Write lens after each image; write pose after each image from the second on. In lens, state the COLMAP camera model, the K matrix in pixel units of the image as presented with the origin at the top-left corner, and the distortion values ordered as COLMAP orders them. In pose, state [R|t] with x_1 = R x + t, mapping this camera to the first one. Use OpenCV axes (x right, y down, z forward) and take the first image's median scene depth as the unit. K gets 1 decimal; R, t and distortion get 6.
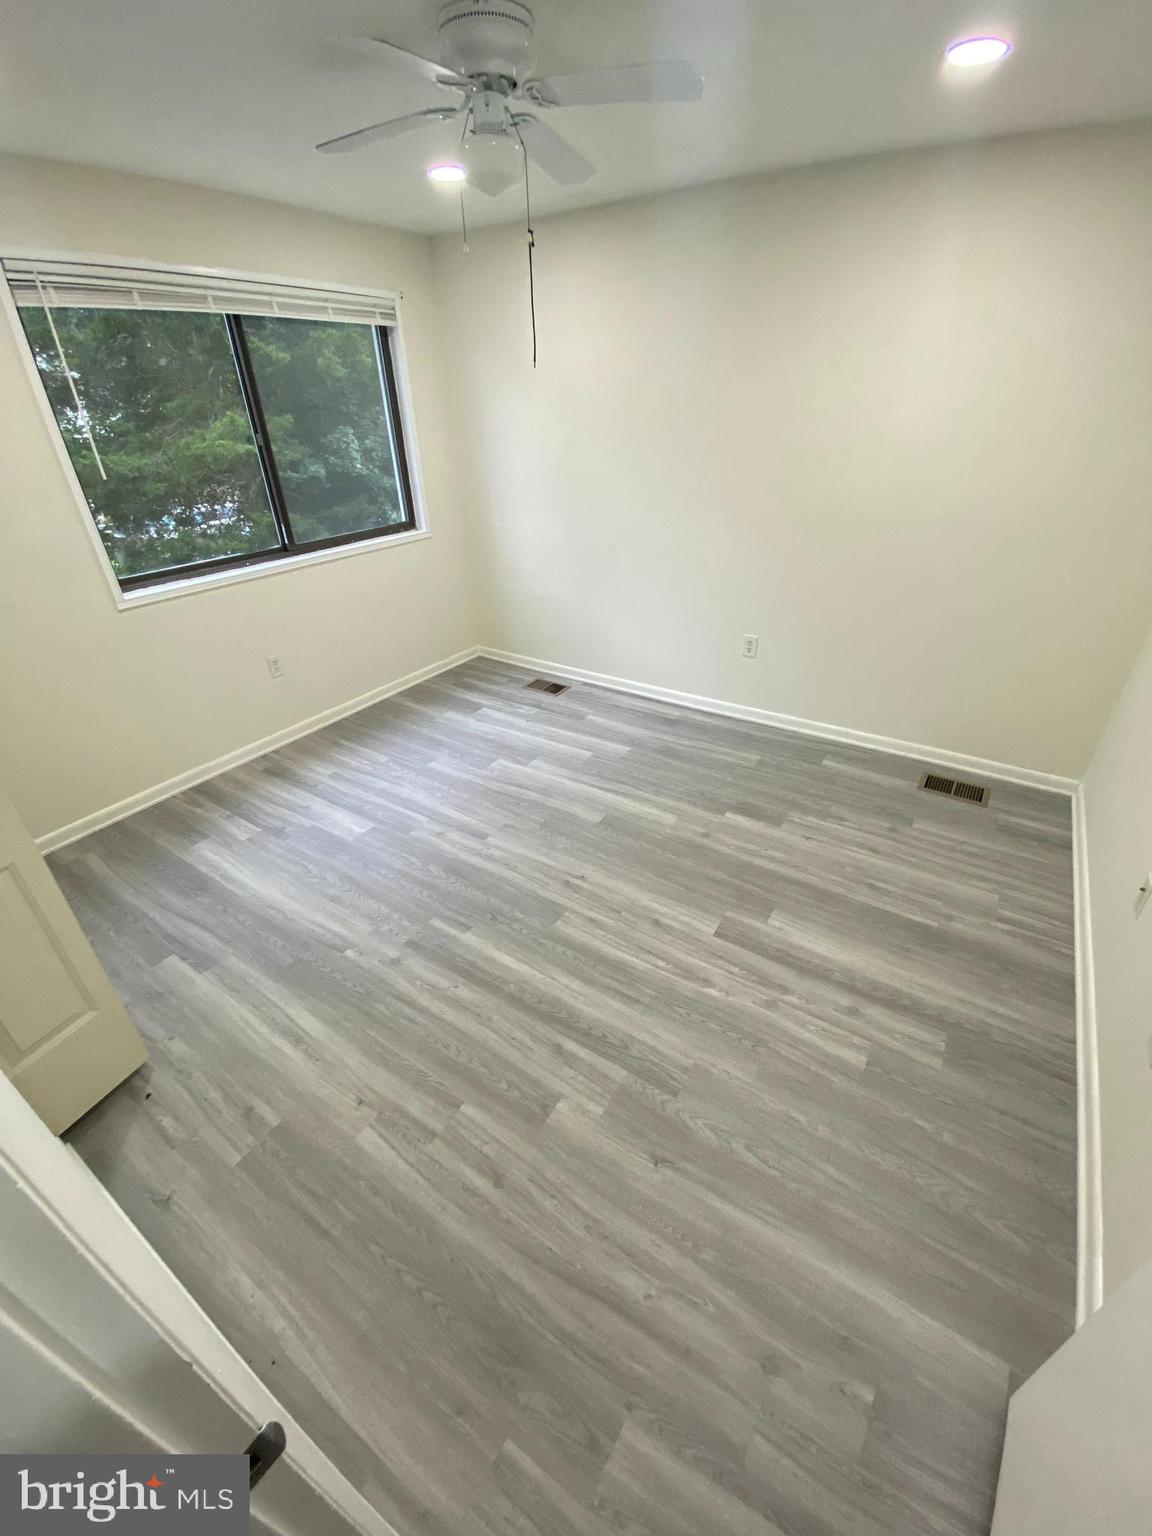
lens RADIAL K [[629.2, 0, 573.3], [0, 629.2, 774.4], [0, 0, 1]] dist [-0.000902, -0.000066]
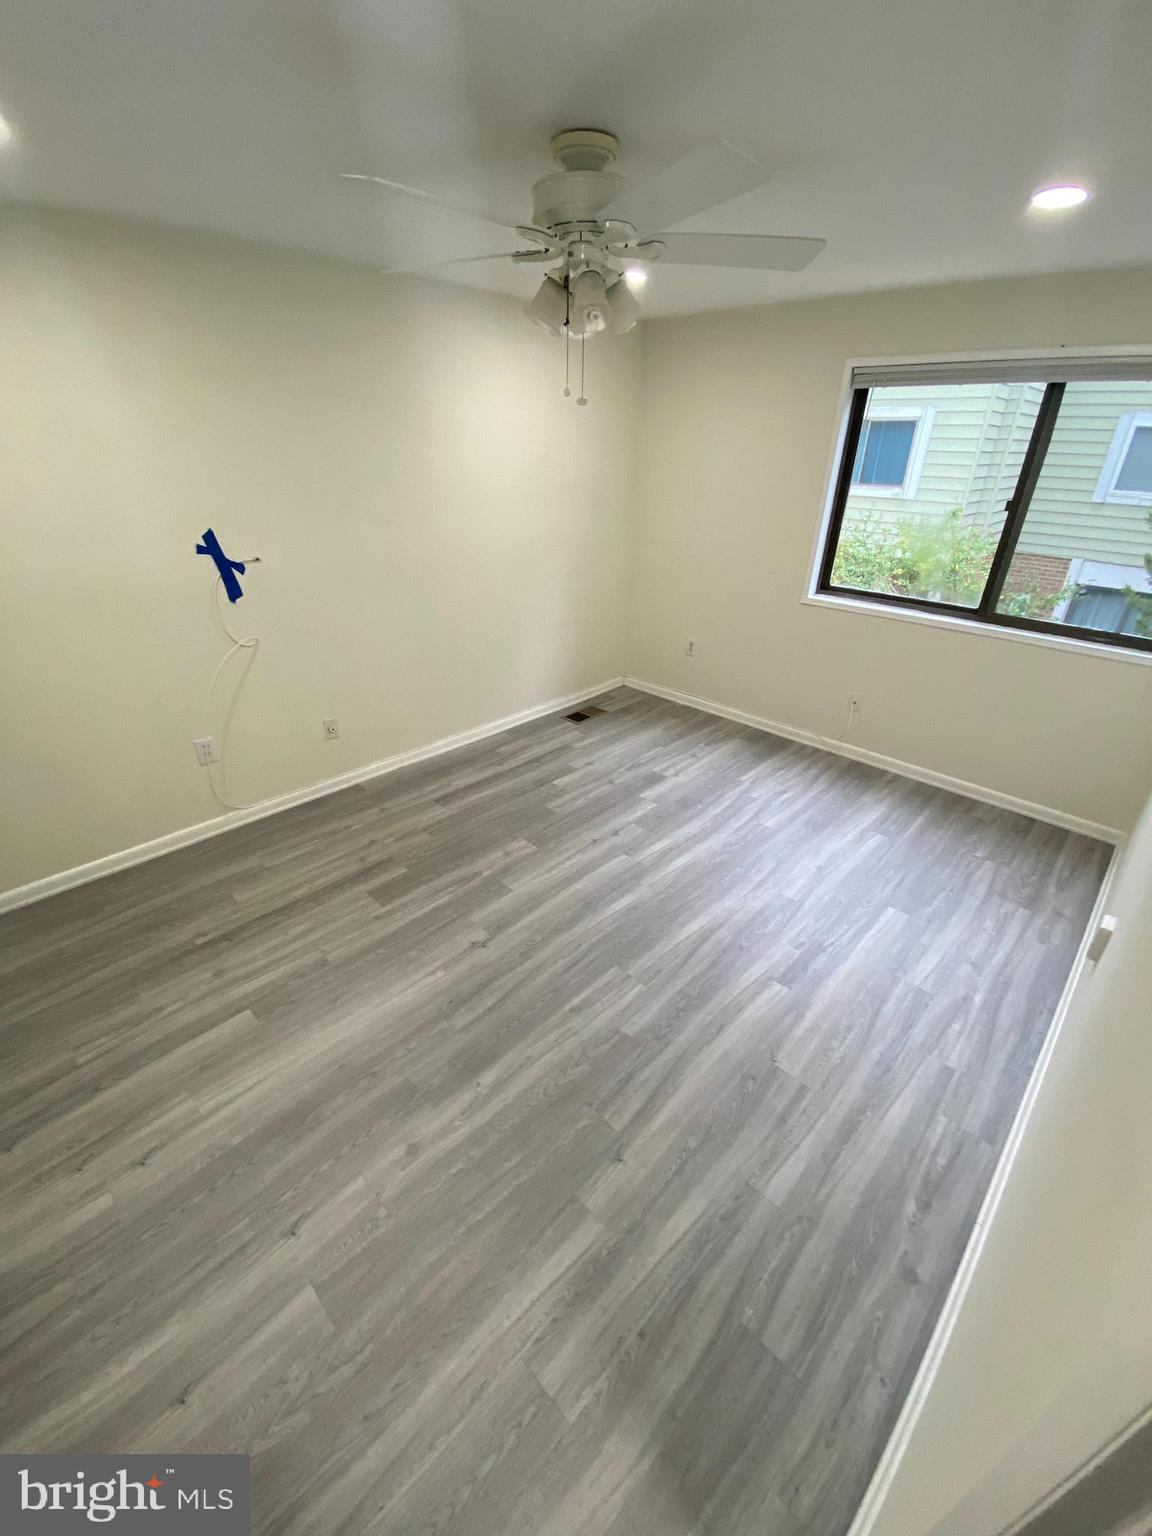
lens RADIAL K [[629.2, 0, 572.5], [0, 629.2, 768.8], [0, 0, 1]] dist [-0.000902, -0.000066]
pose [[0.194207, -0.435462, 0.879009, -0.952021], [0.491182, 0.818815, 0.297122, -0.358299], [-0.849131, 0.374050, 0.372911, 0.341596]]
